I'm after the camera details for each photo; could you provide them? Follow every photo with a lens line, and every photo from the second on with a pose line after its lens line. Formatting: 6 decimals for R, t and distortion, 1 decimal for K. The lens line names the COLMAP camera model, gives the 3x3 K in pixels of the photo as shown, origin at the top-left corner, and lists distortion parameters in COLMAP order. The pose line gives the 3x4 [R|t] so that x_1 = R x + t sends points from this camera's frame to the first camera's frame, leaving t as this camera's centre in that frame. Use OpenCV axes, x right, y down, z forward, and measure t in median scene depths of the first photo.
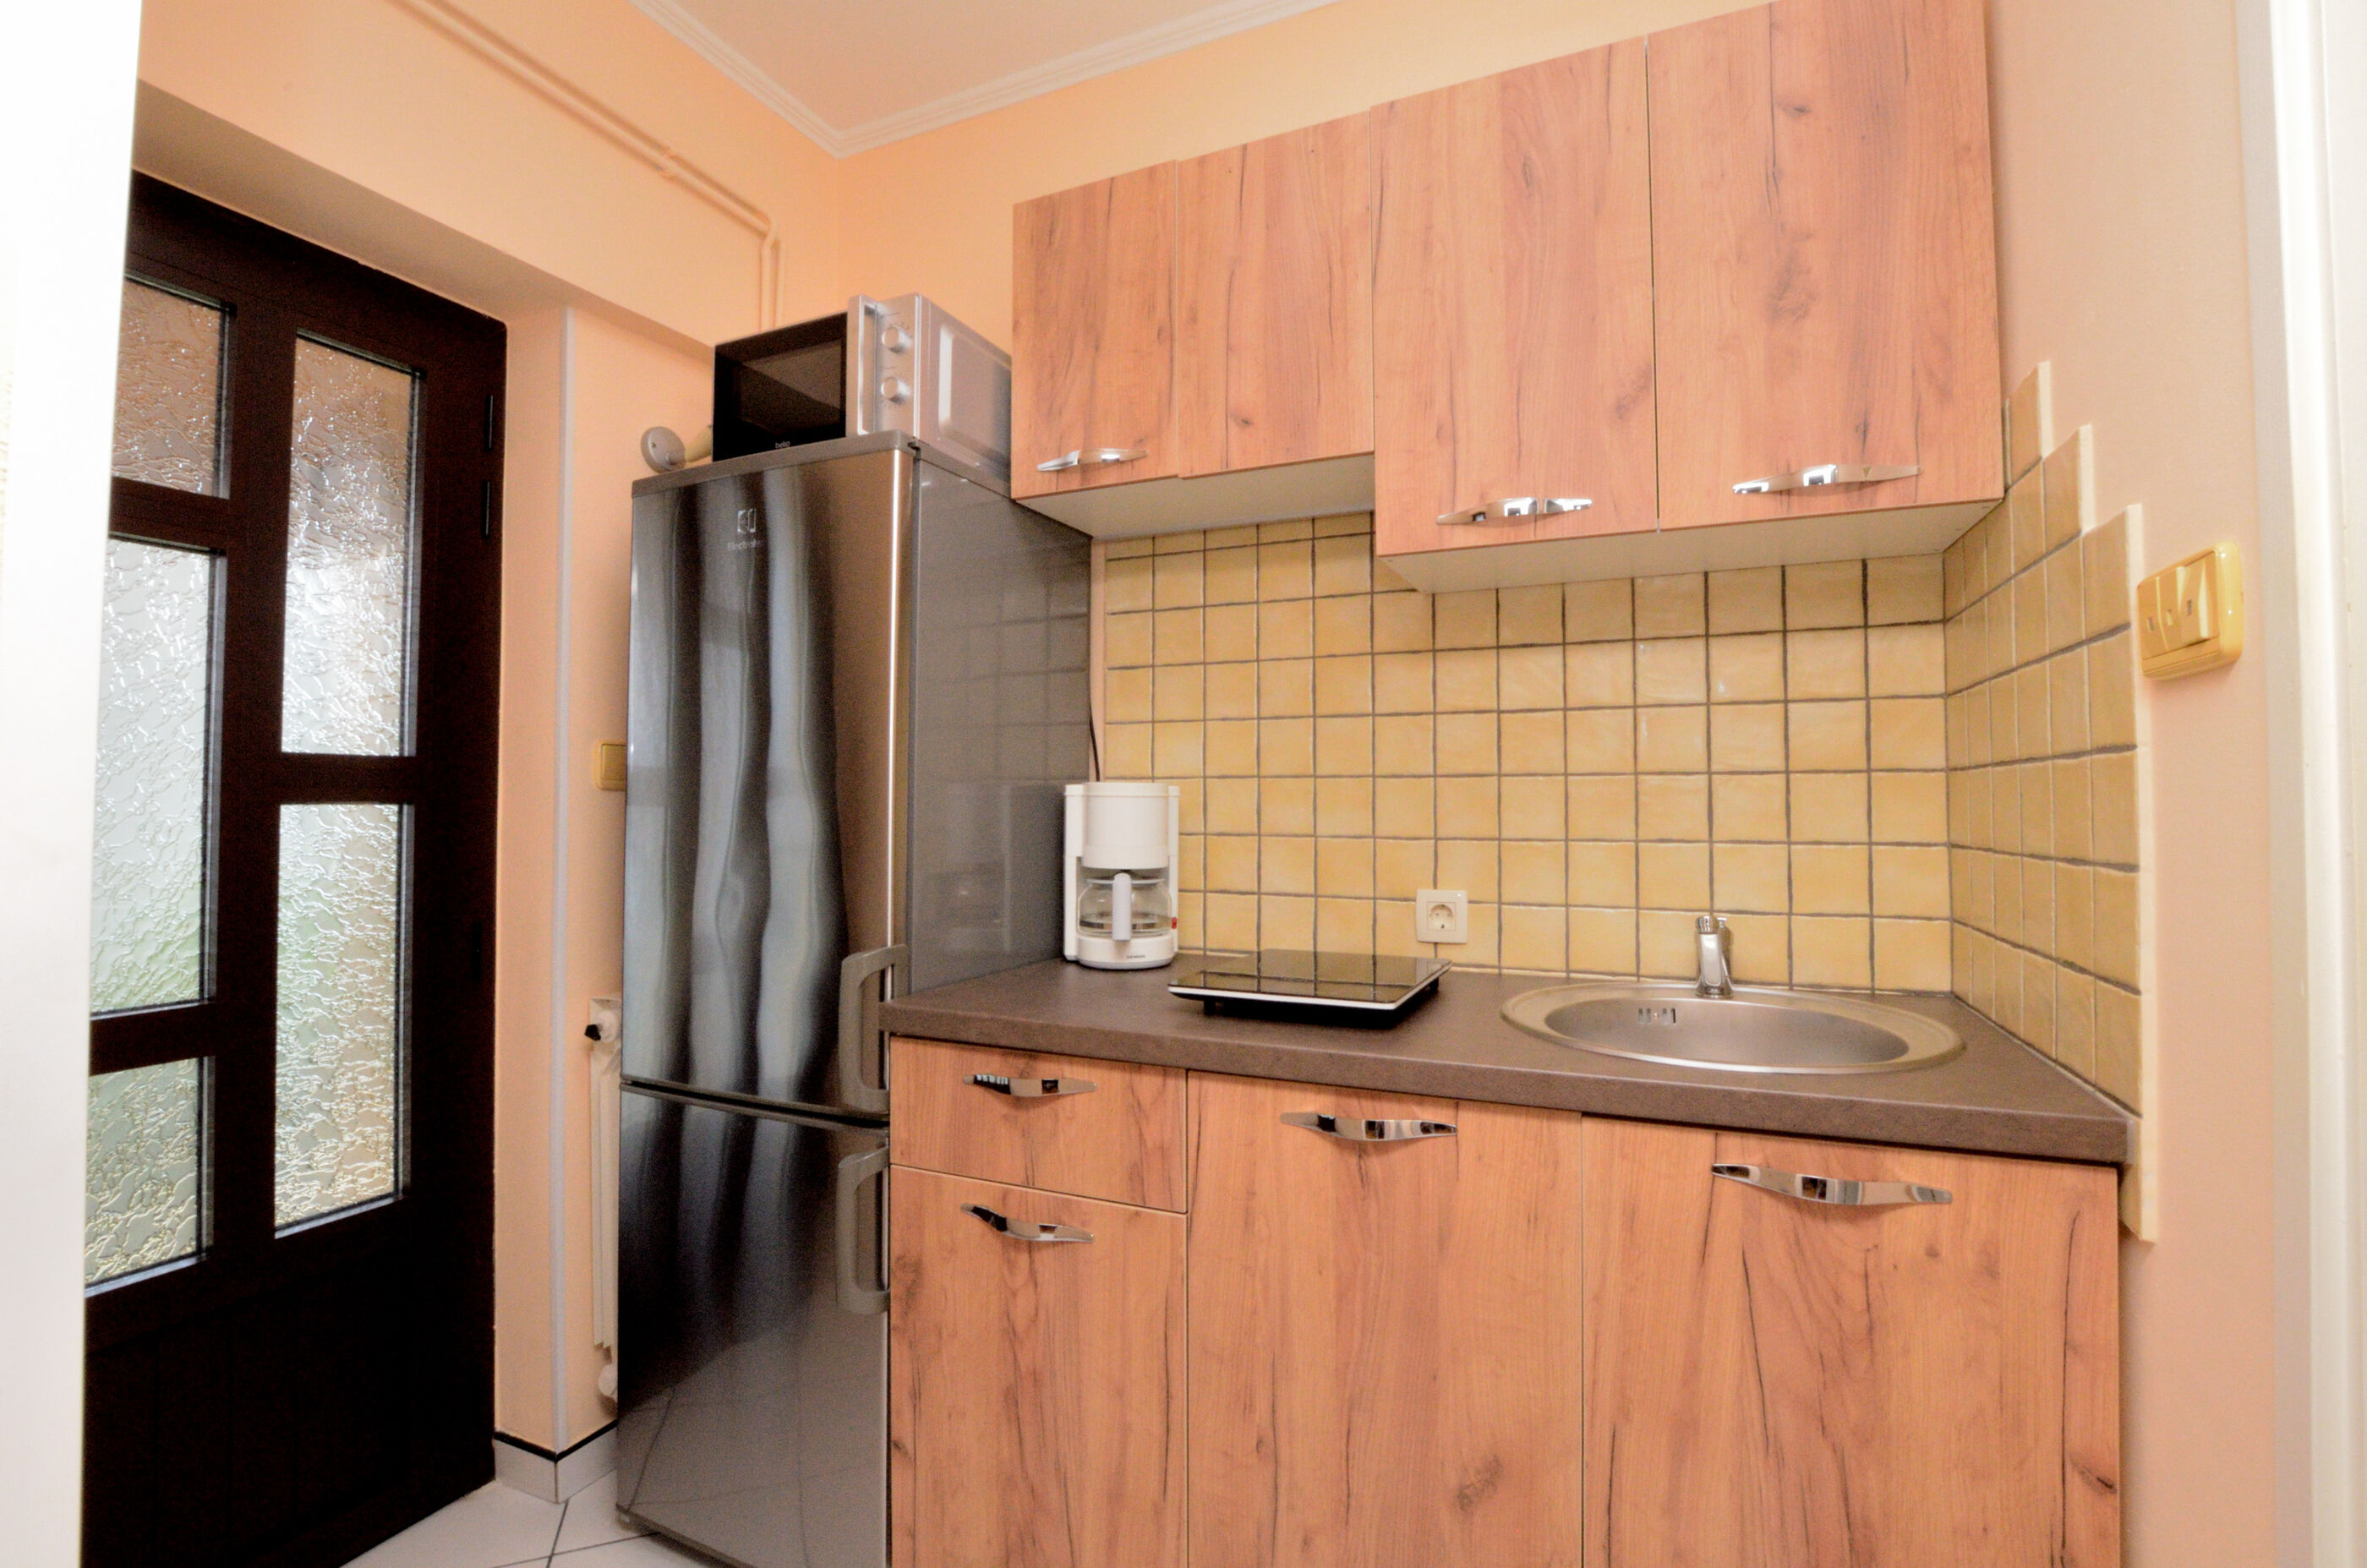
lens RADIAL K [[1043.0, 0, 1204.1], [0, 1043.0, 778.7], [0, 0, 1]] dist [-0.034265, 0.005967]
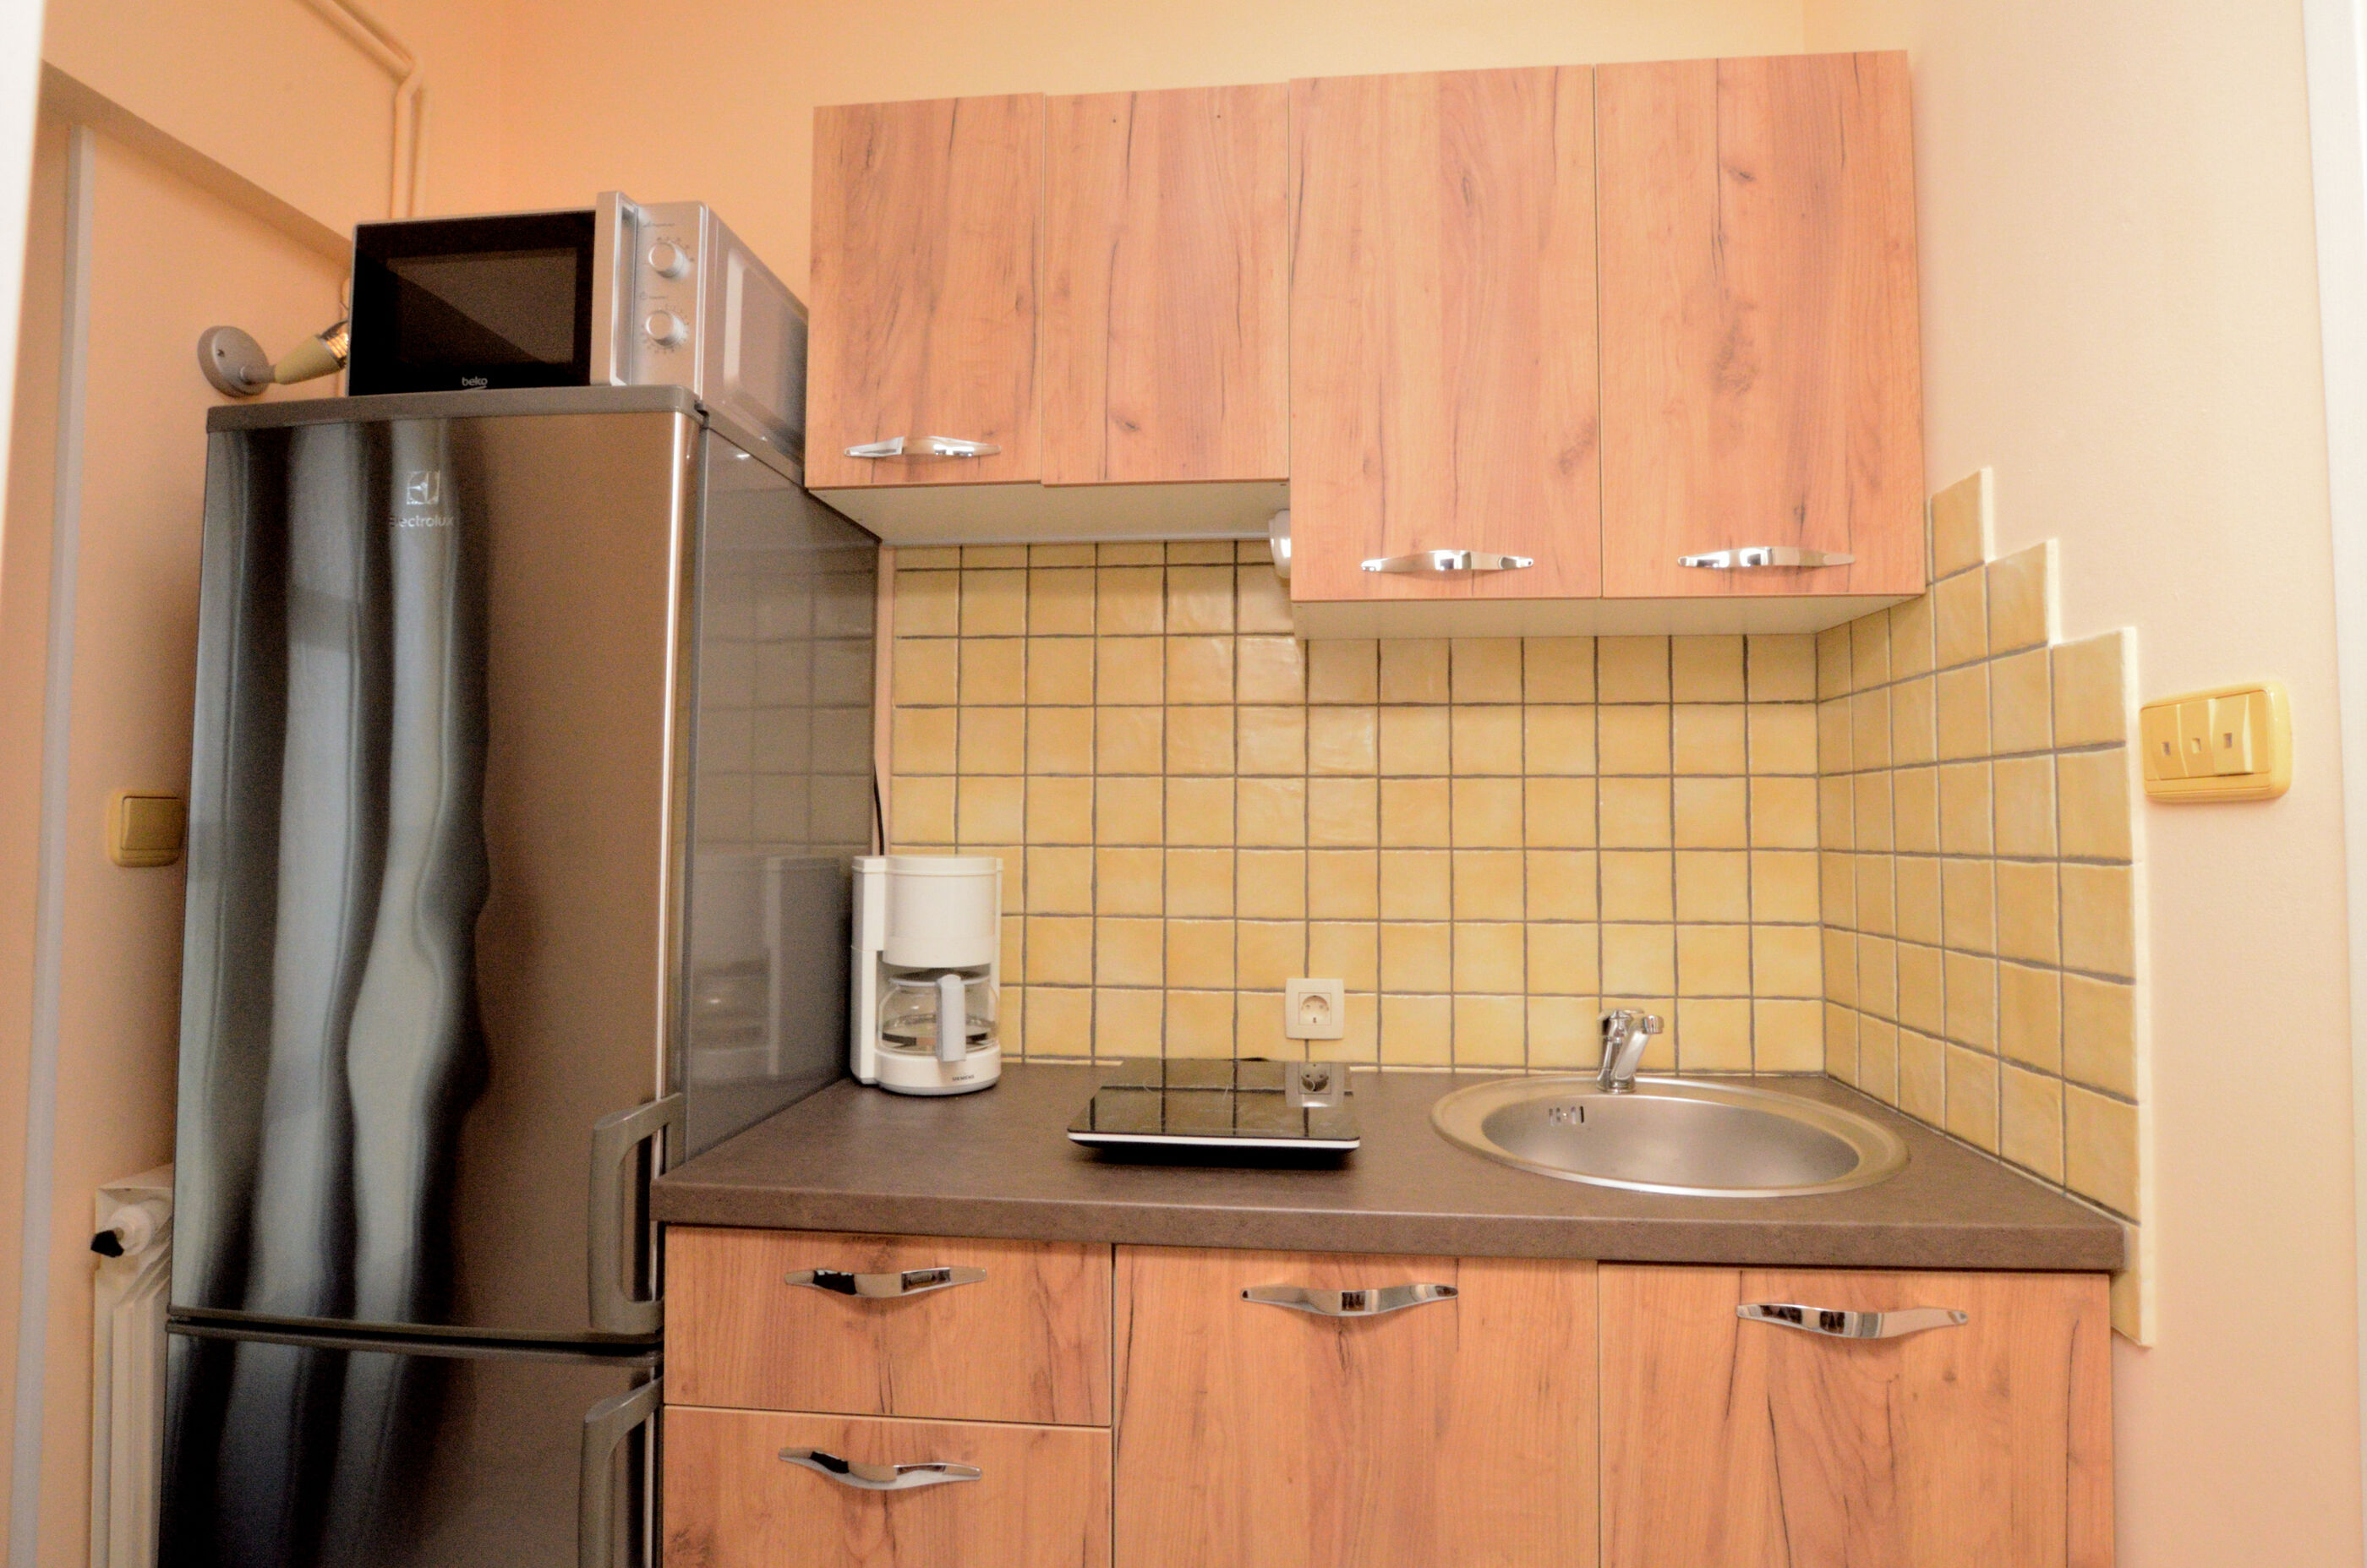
lens RADIAL K [[1158.2, 0, 1205.7], [0, 1158.2, 778.5], [0, 0, 1]] dist [-0.029382, 0.006329]
pose [[0.948005, 0.016664, 0.317819, -0.194982], [-0.011453, 0.999768, -0.018258, -0.048637], [-0.318049, 0.013669, 0.947976, 0.118122]]
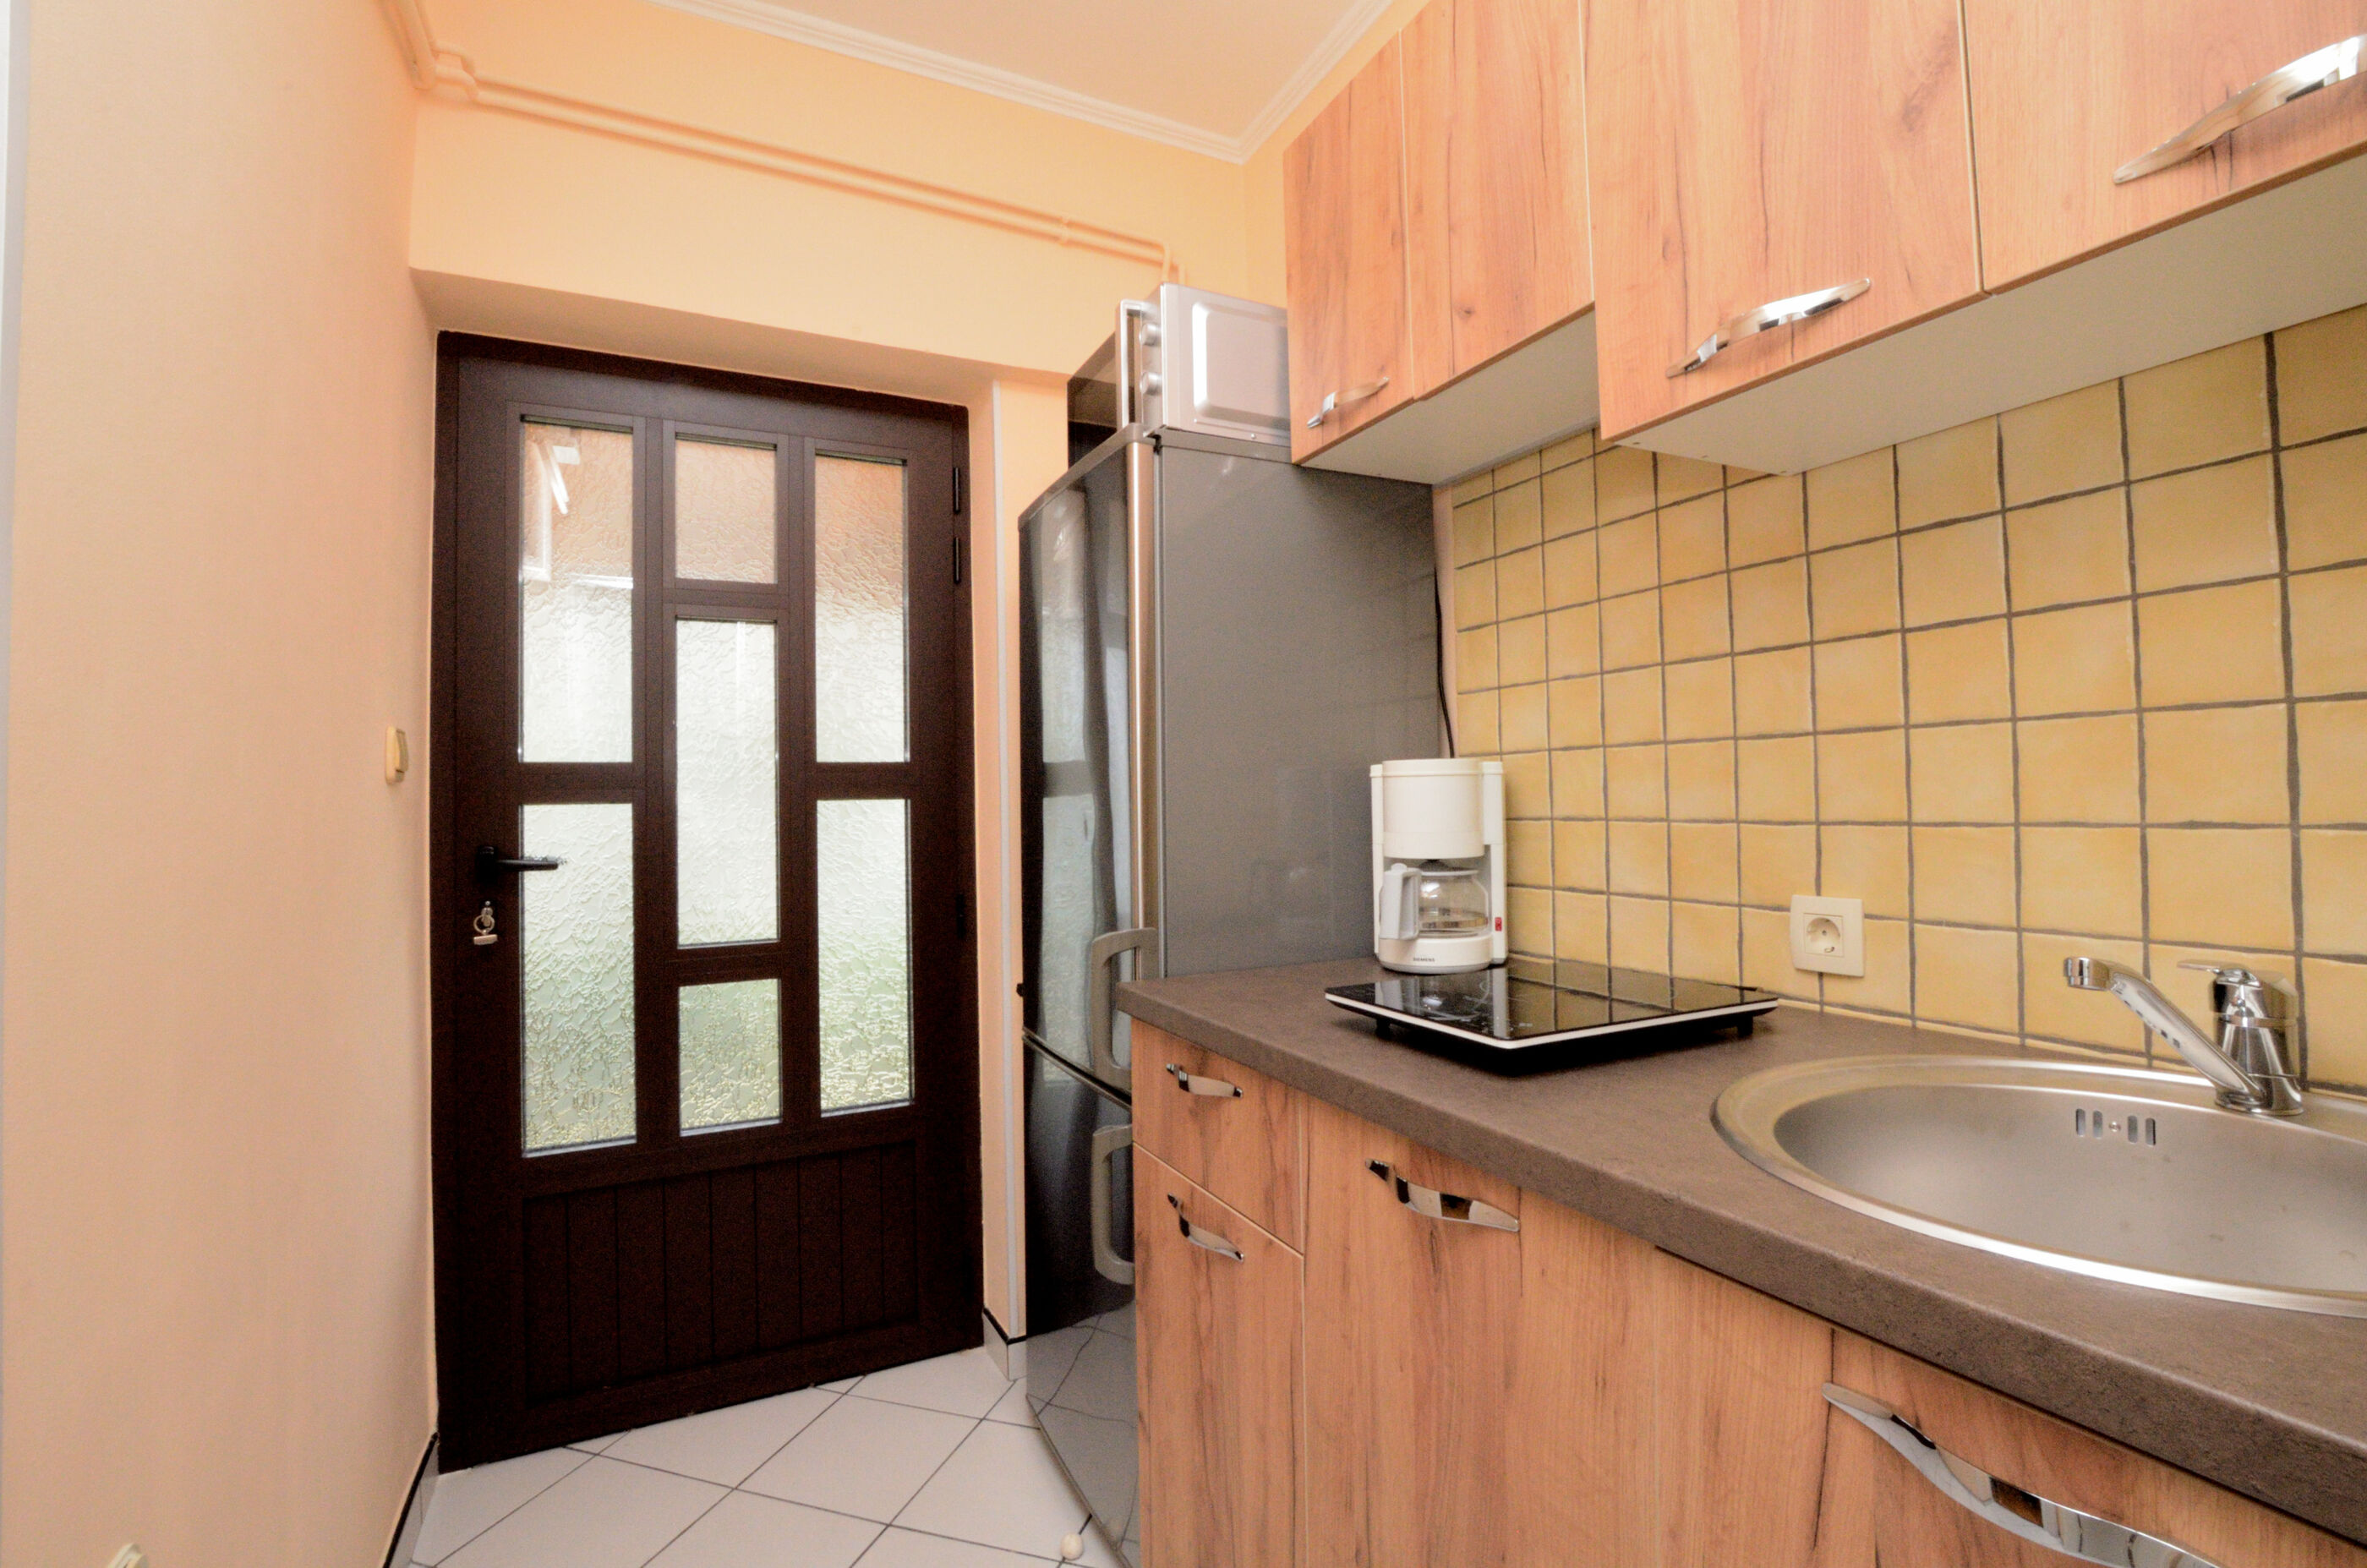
lens RADIAL K [[1067.6, 0, 1209.9], [0, 1067.6, 778.7], [0, 0, 1]] dist [-0.025846, 0.000585]
pose [[0.774295, -0.028329, -0.632190, 0.408746], [0.034008, 0.999417, -0.003132, 0.018651], [0.631910, -0.019074, 0.774807, 0.225160]]
